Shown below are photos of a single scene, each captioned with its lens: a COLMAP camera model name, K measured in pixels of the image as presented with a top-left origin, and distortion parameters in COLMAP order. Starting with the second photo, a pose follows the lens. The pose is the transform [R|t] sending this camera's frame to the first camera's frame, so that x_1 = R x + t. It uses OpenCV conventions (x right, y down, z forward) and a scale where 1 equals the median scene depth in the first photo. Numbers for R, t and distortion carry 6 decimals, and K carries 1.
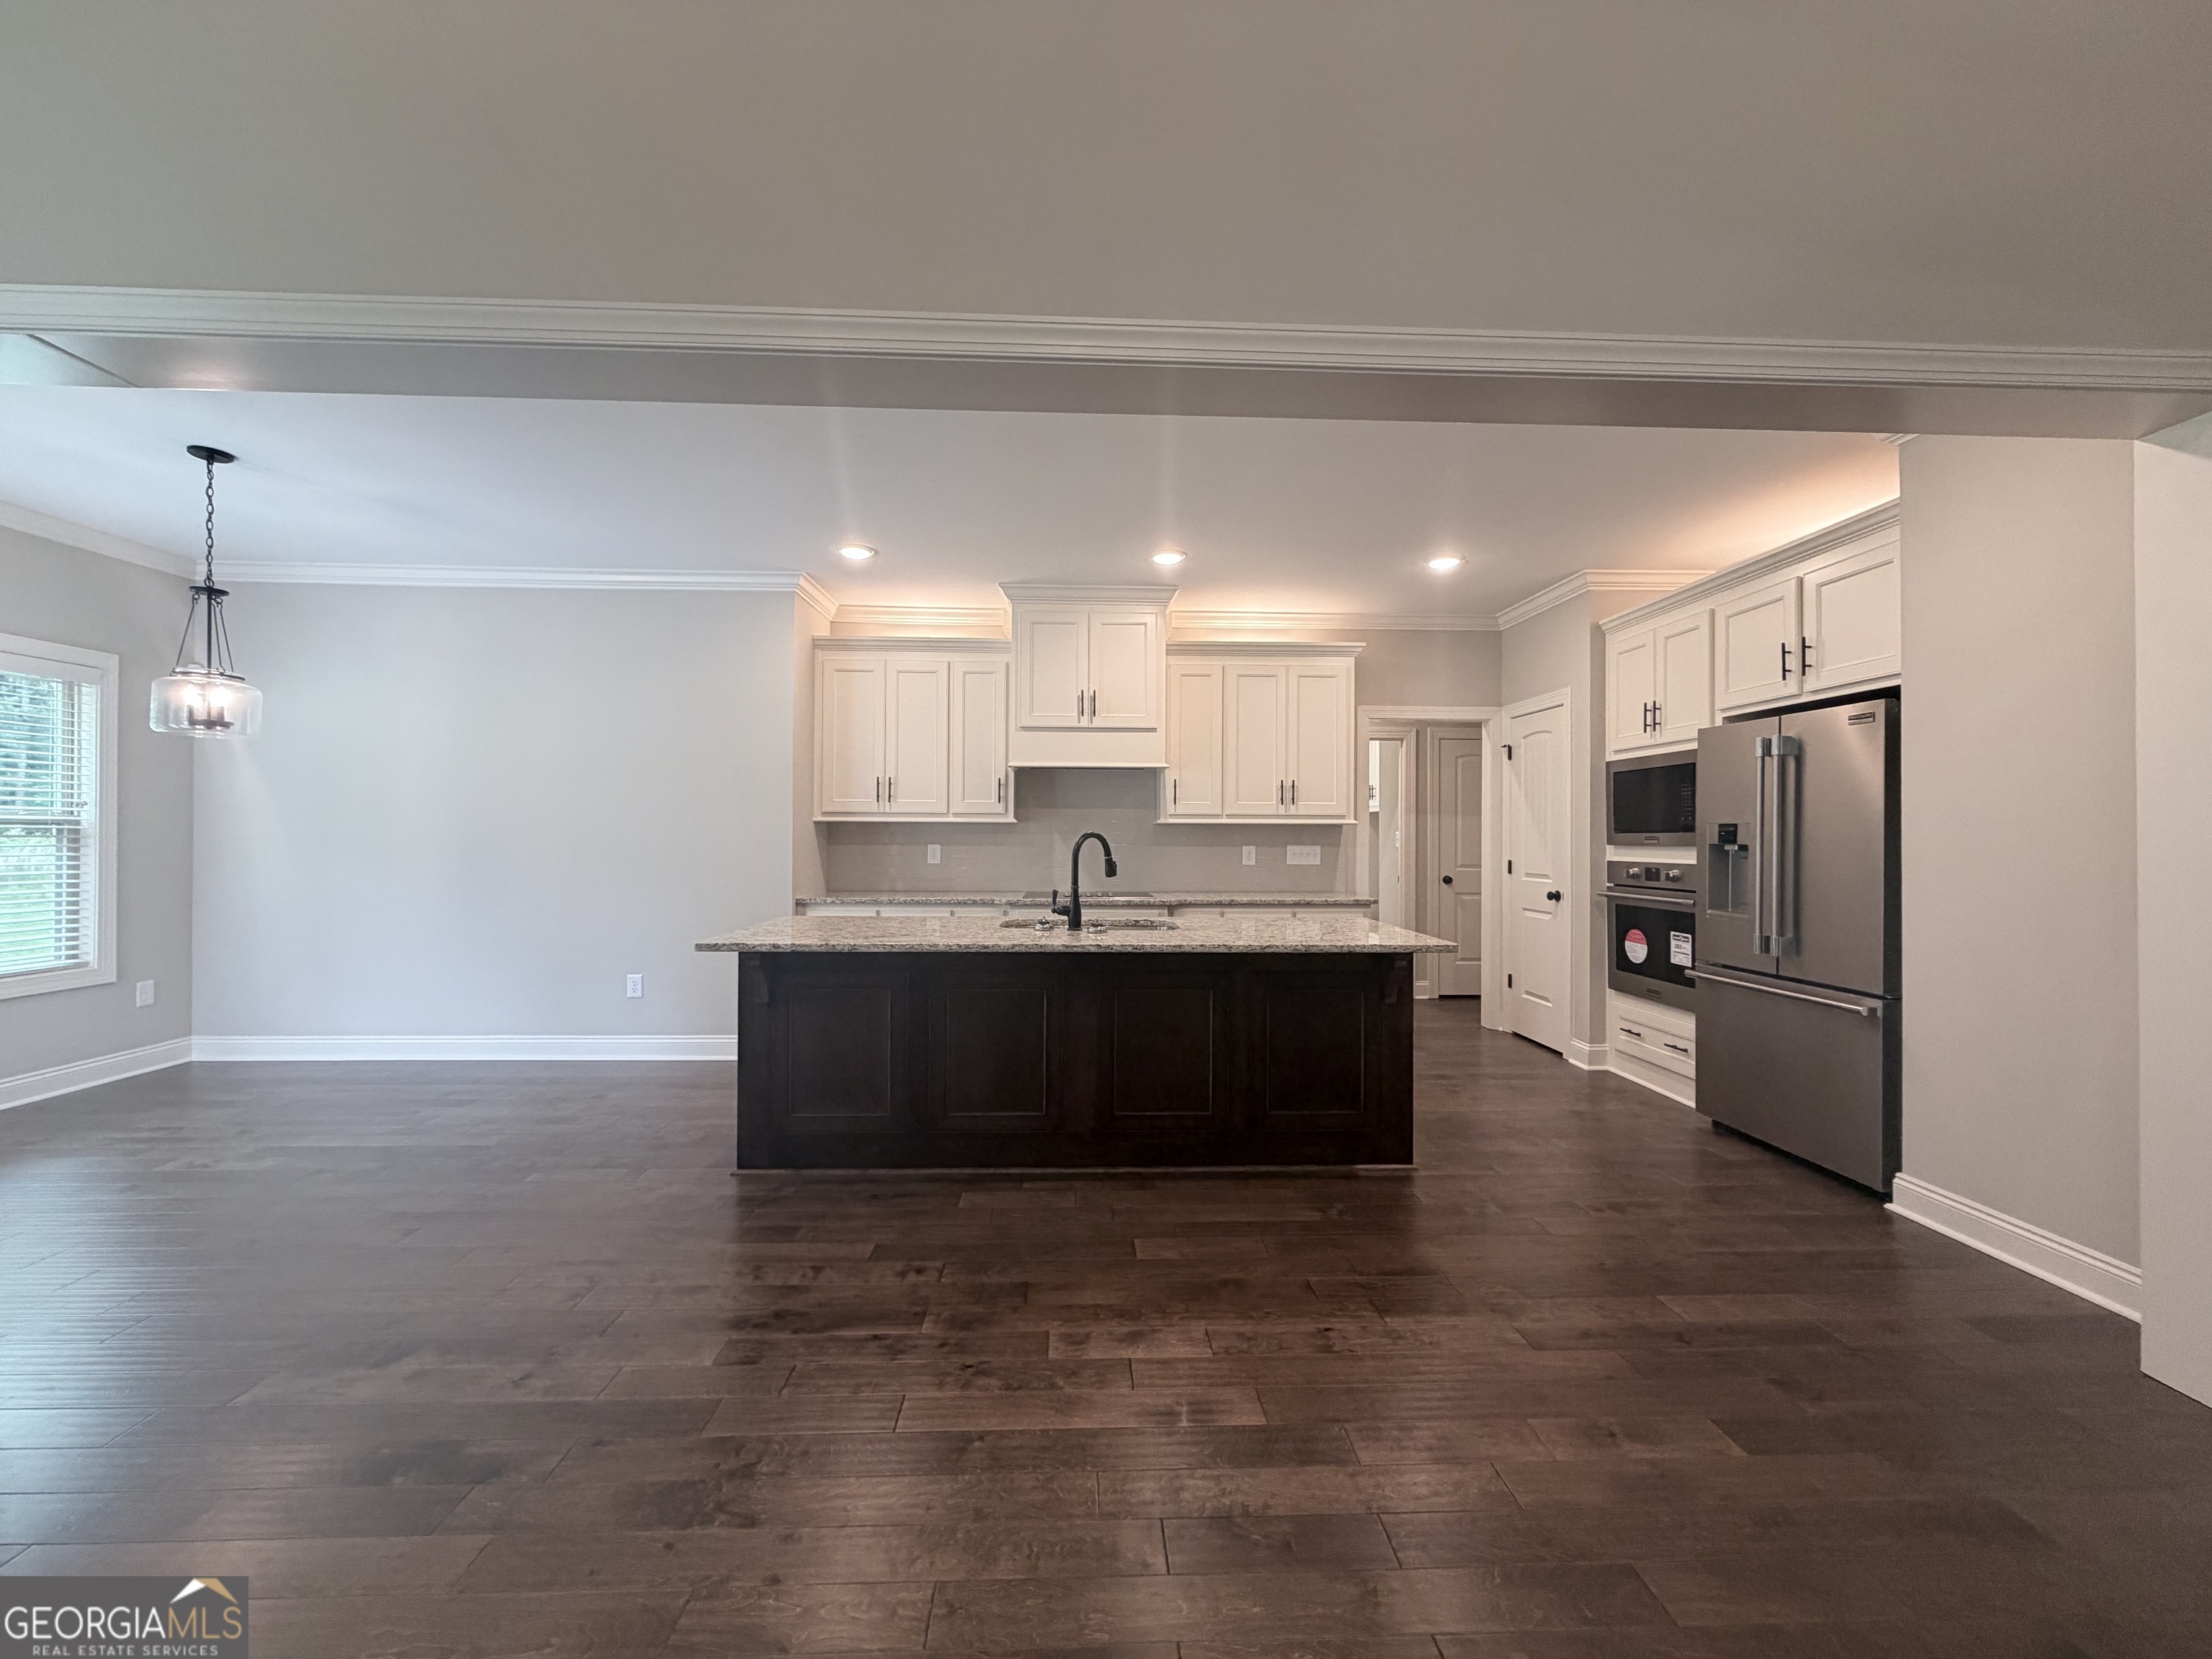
lens RADIAL K [[885.0, 0, 1106.1], [0, 885.0, 833.8], [0, 0, 1]] dist [-0.001958, -0.000177]
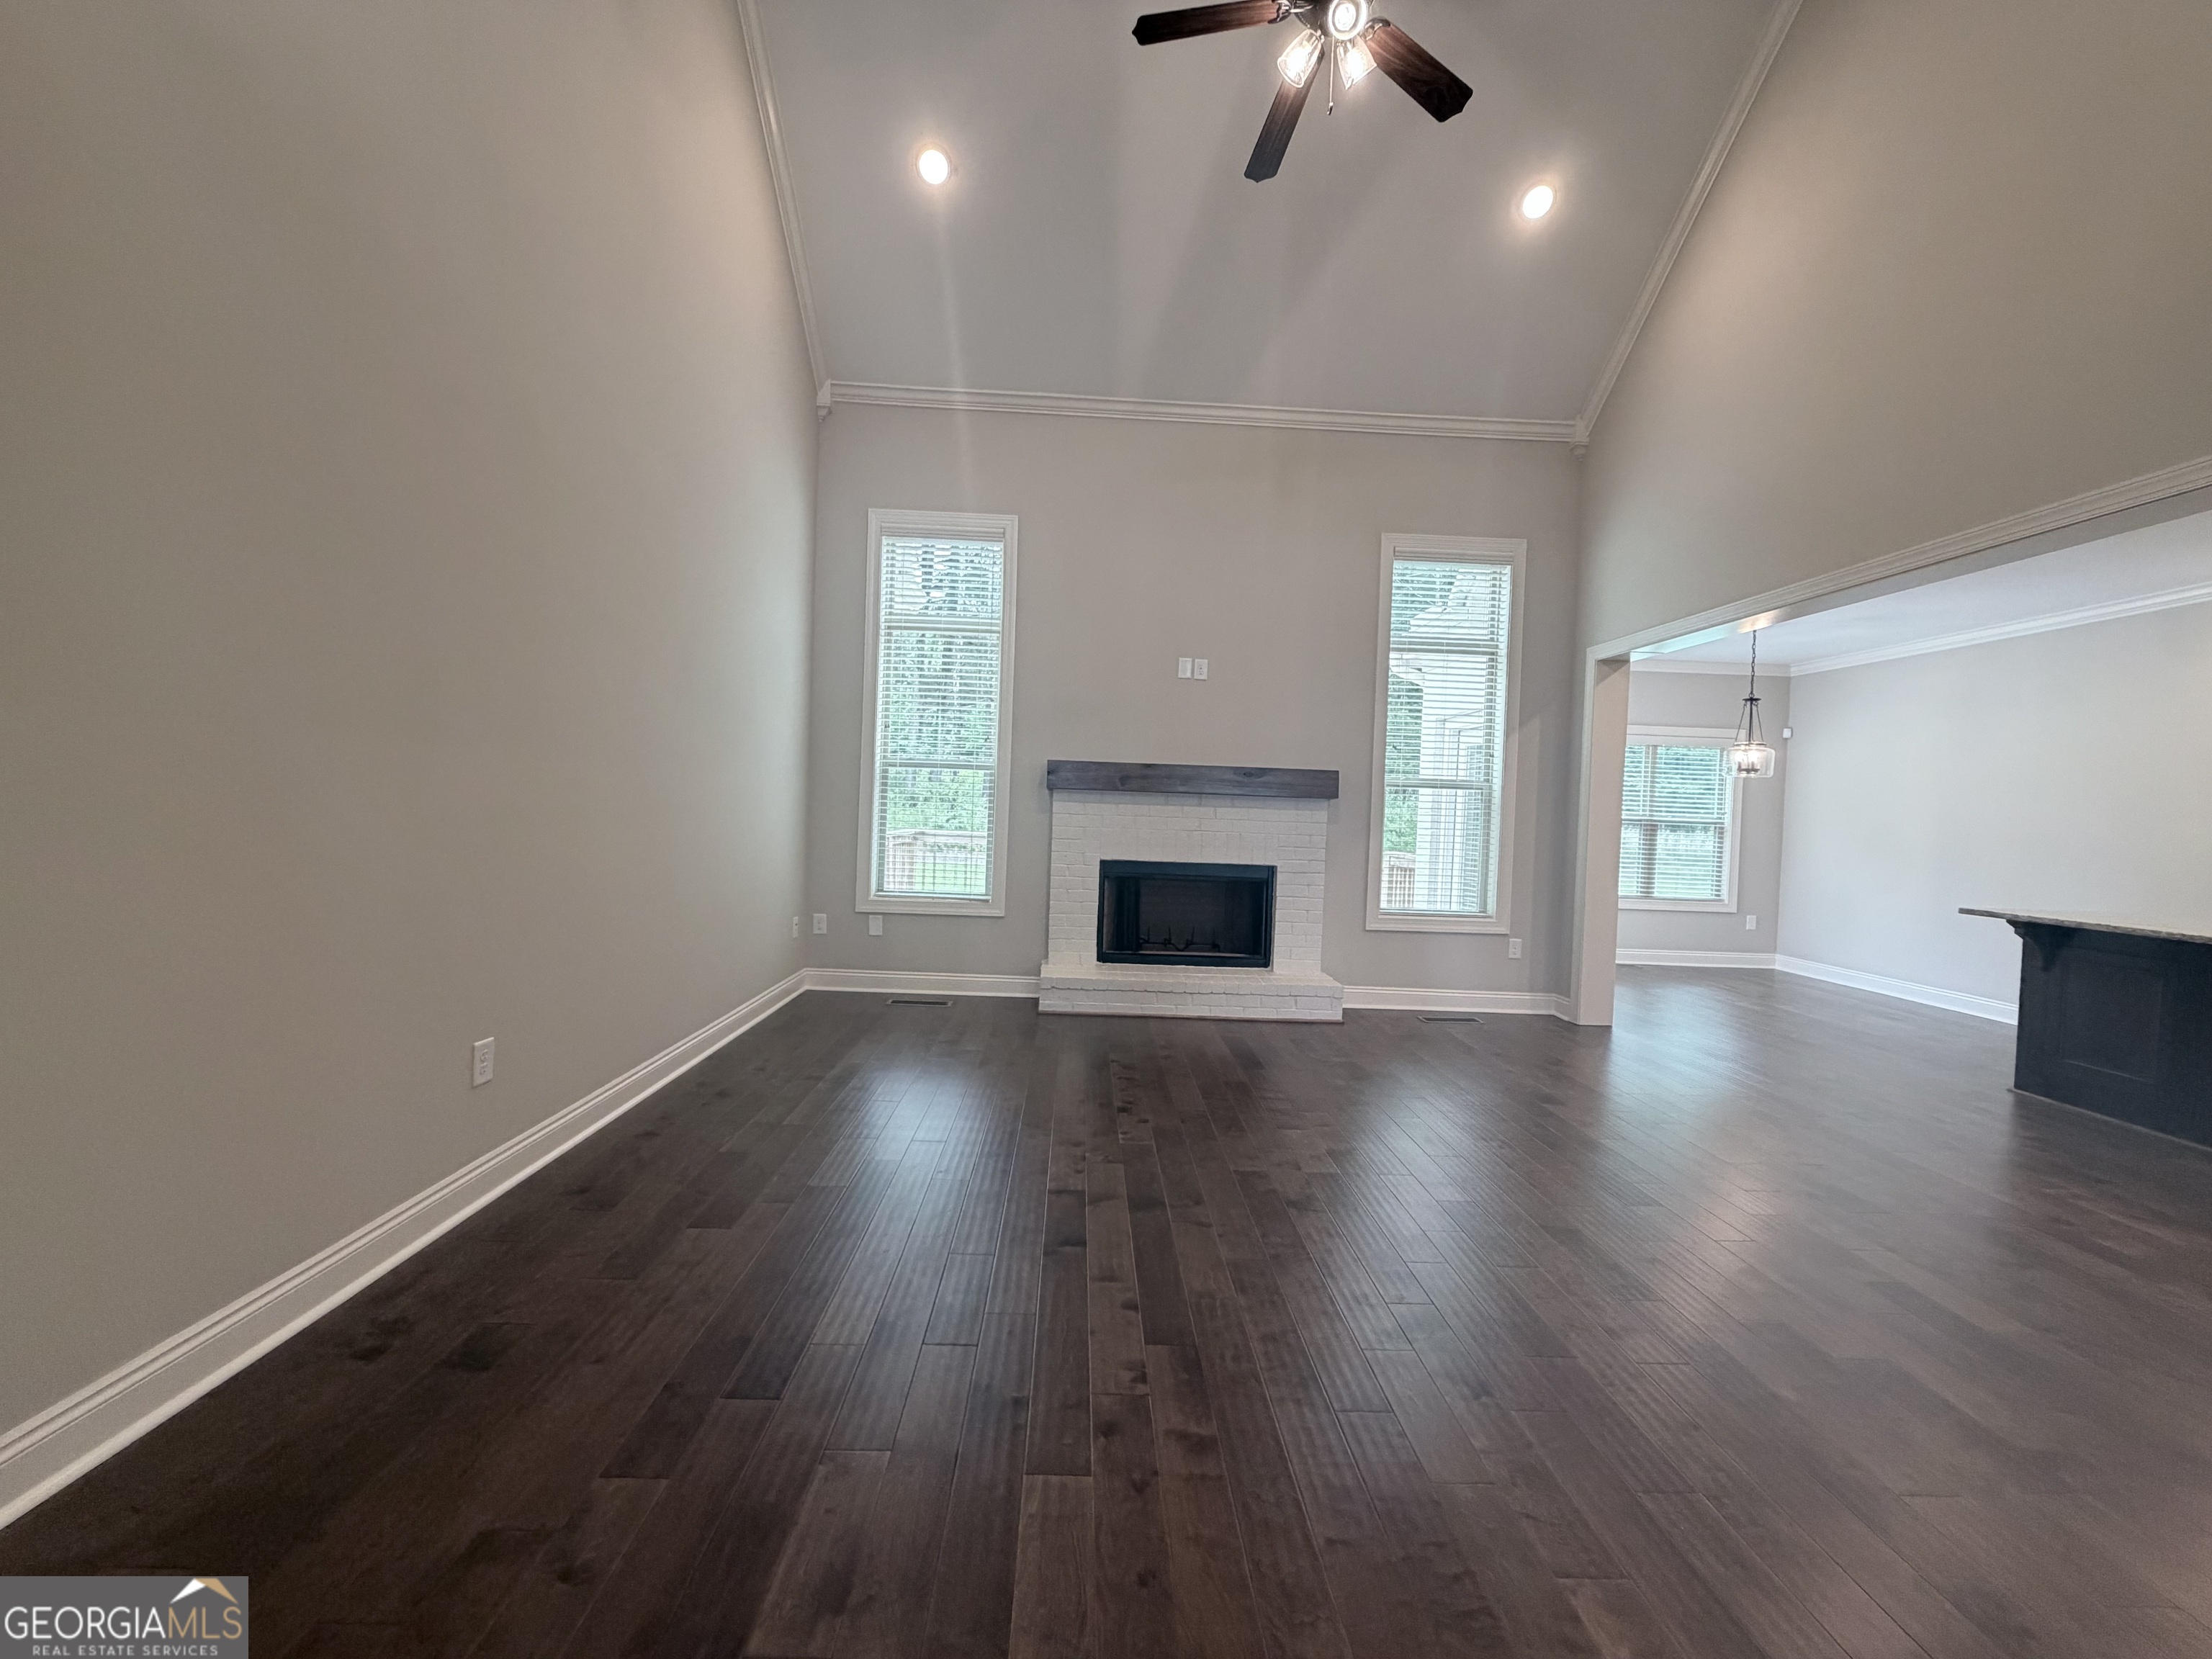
lens RADIAL K [[885.0, 0, 1106.7], [0, 885.0, 827.6], [0, 0, 1]] dist [-0.001958, -0.000177]
pose [[-0.010208, 0.011835, -0.999878, 0.879062], [-0.033125, 0.999377, 0.012167, 0.019259], [0.999399, 0.033245, -0.009809, -0.341689]]
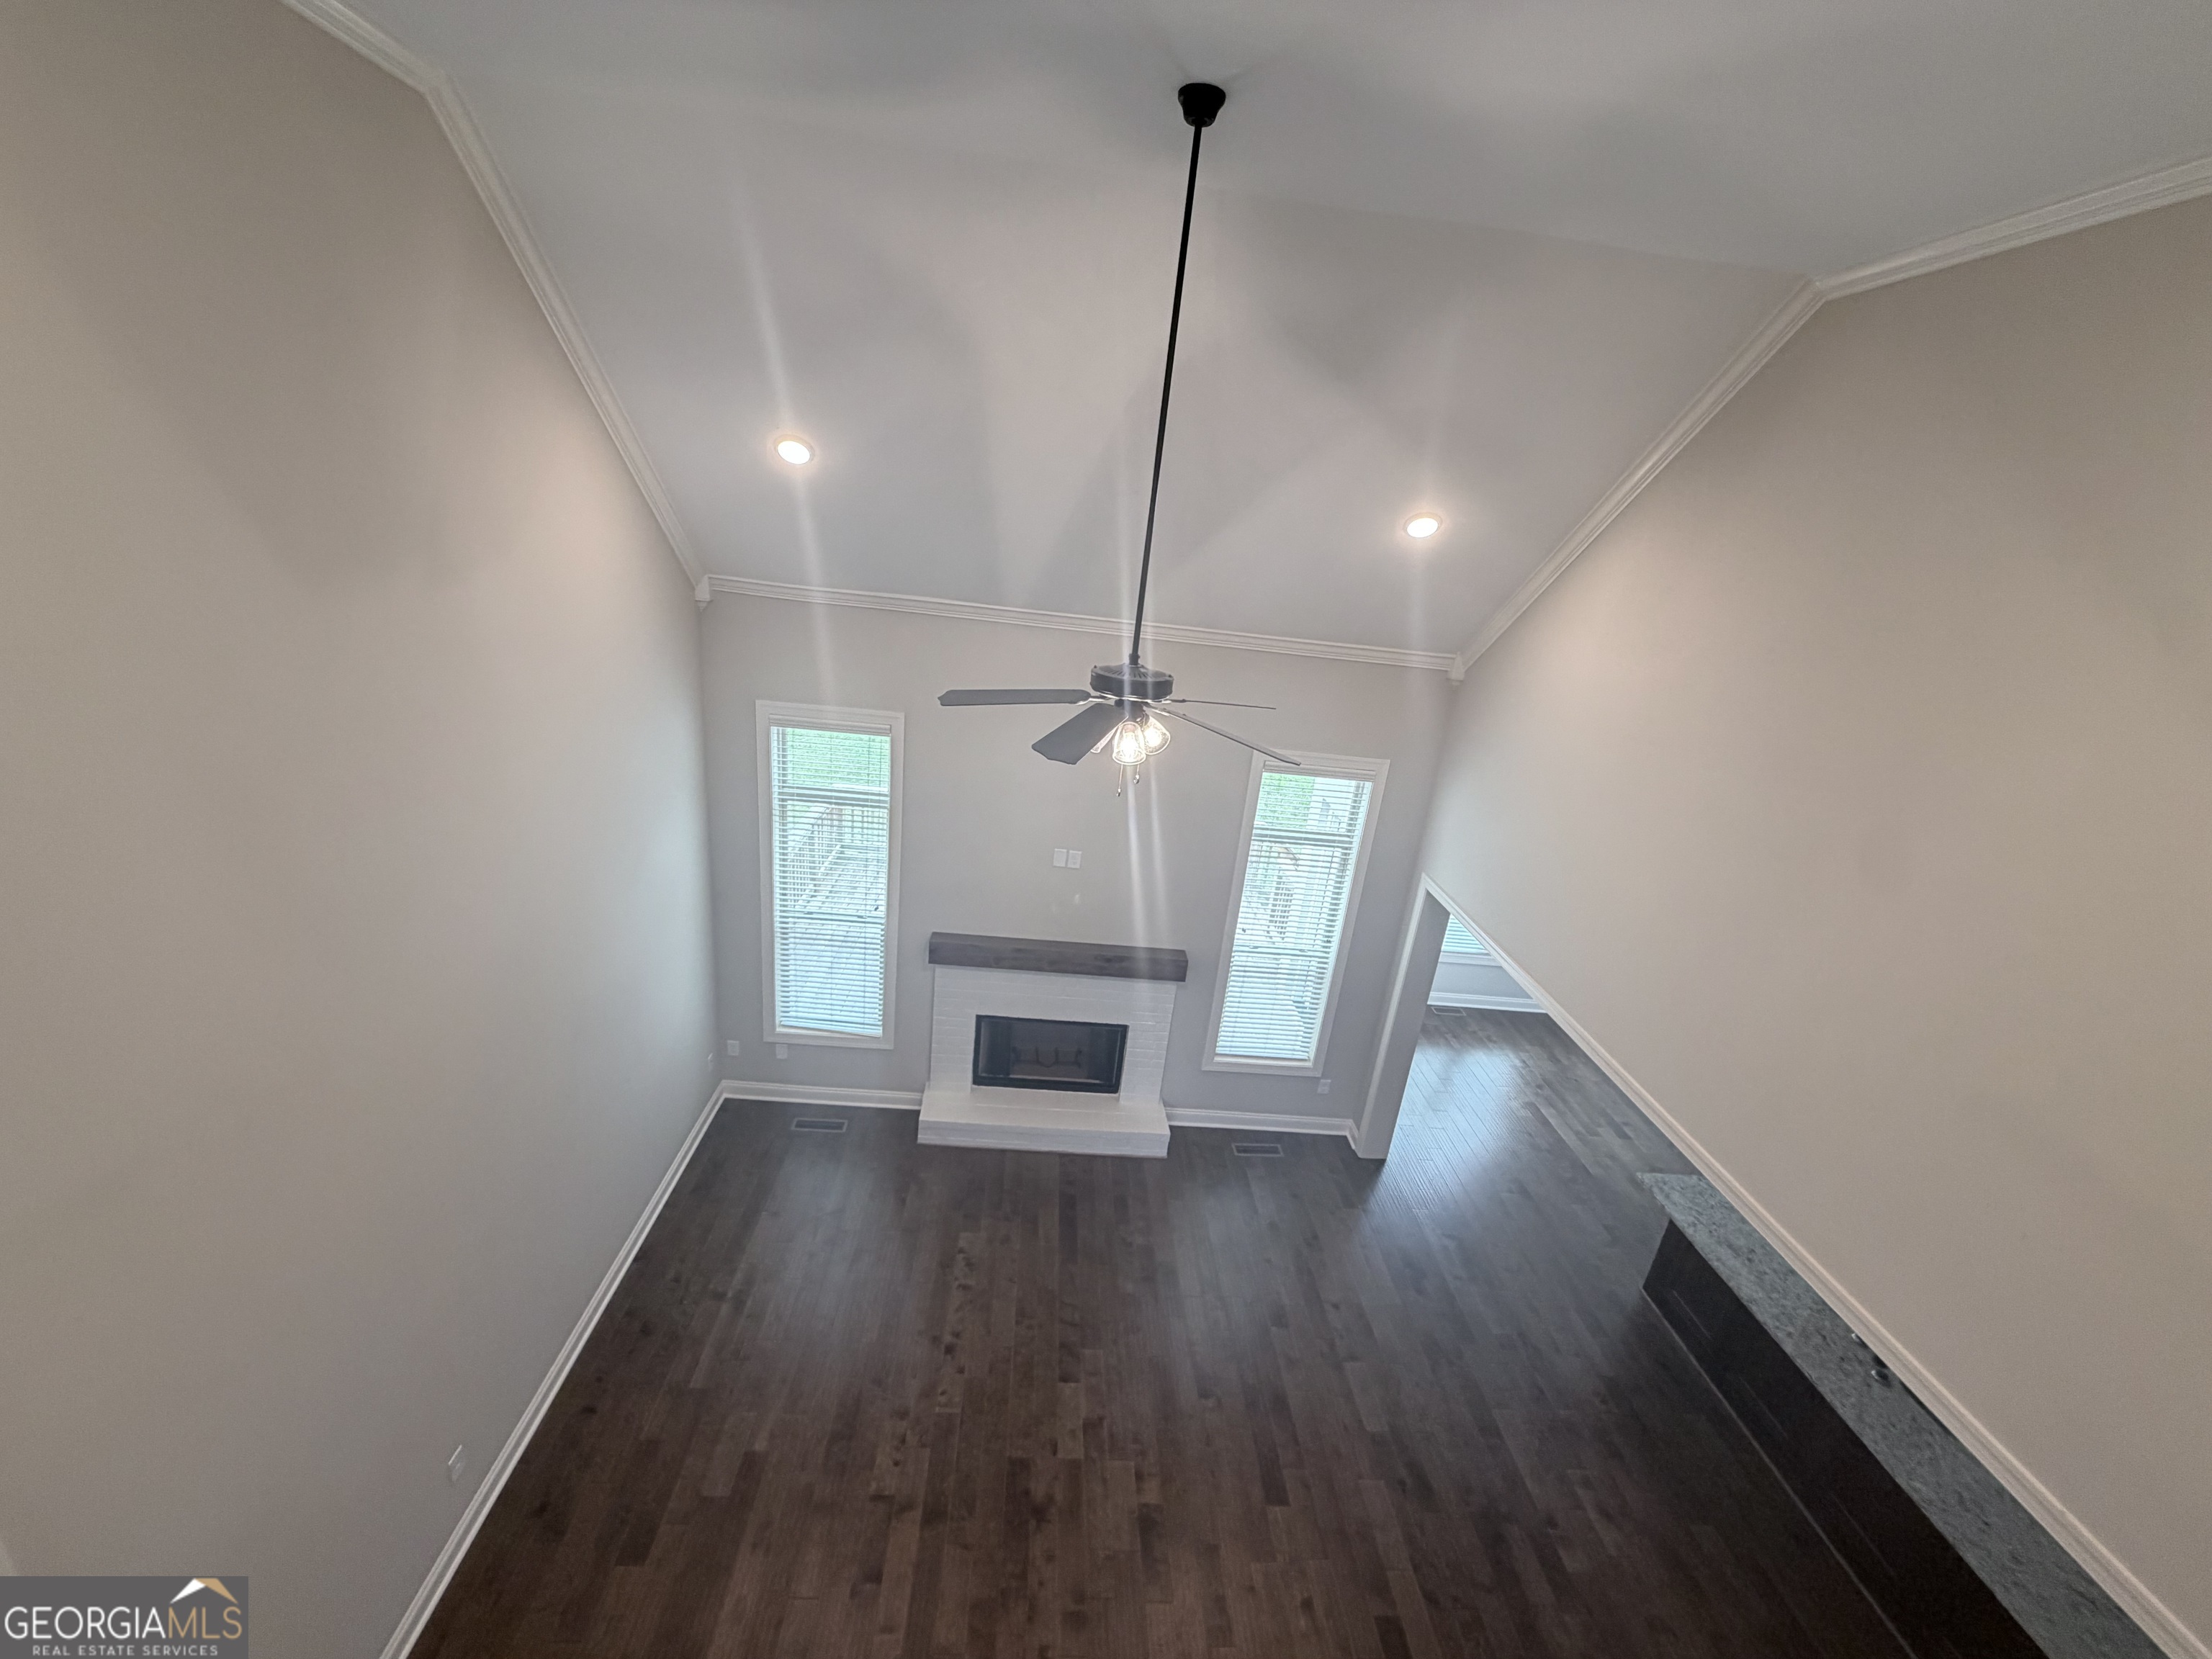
lens RADIAL K [[885.0, 0, 1105.5], [0, 885.0, 829.1], [0, 0, 1]] dist [-0.001958, -0.000177]
pose [[0.008083, 0.327120, -0.944948, 0.897925], [-0.102851, 0.940240, 0.324610, -0.897573], [0.994664, 0.094565, 0.041245, -0.210500]]
